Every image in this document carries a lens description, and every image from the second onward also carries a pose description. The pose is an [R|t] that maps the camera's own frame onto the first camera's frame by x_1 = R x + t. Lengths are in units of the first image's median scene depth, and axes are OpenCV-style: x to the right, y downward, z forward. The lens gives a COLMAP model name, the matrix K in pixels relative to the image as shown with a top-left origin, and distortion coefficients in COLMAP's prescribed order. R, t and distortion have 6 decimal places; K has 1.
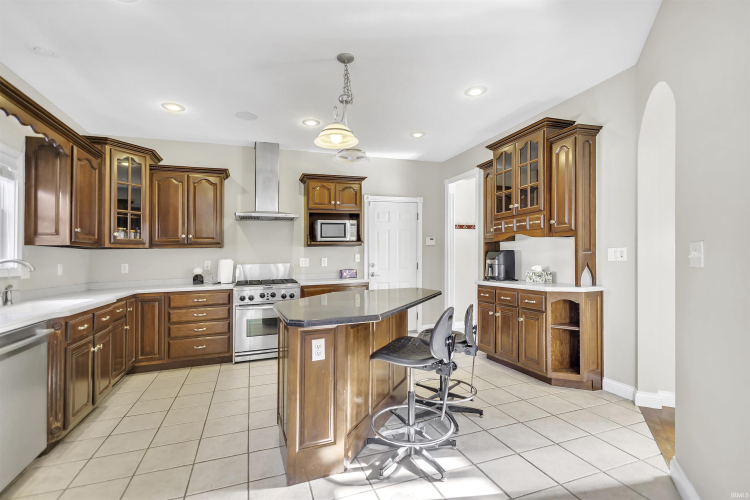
lens RADIAL K [[353.3, 0, 376.9], [0, 353.3, 250.7], [0, 0, 1]] dist [0.003510, 0.000344]
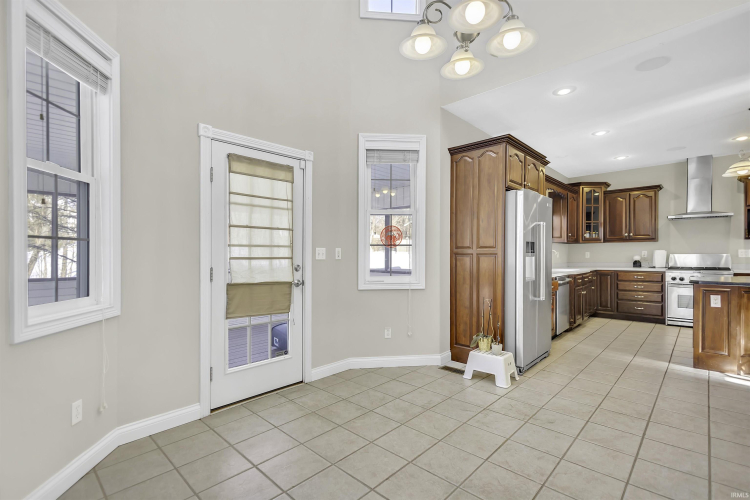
lens RADIAL K [[353.3, 0, 374.2], [0, 353.3, 247.2], [0, 0, 1]] dist [0.003510, 0.000344]
pose [[0.456964, 0.004088, -0.889476, 0.319946], [0.014306, 0.999826, 0.011945, -0.020616], [0.889370, -0.018184, 0.456827, -0.678401]]
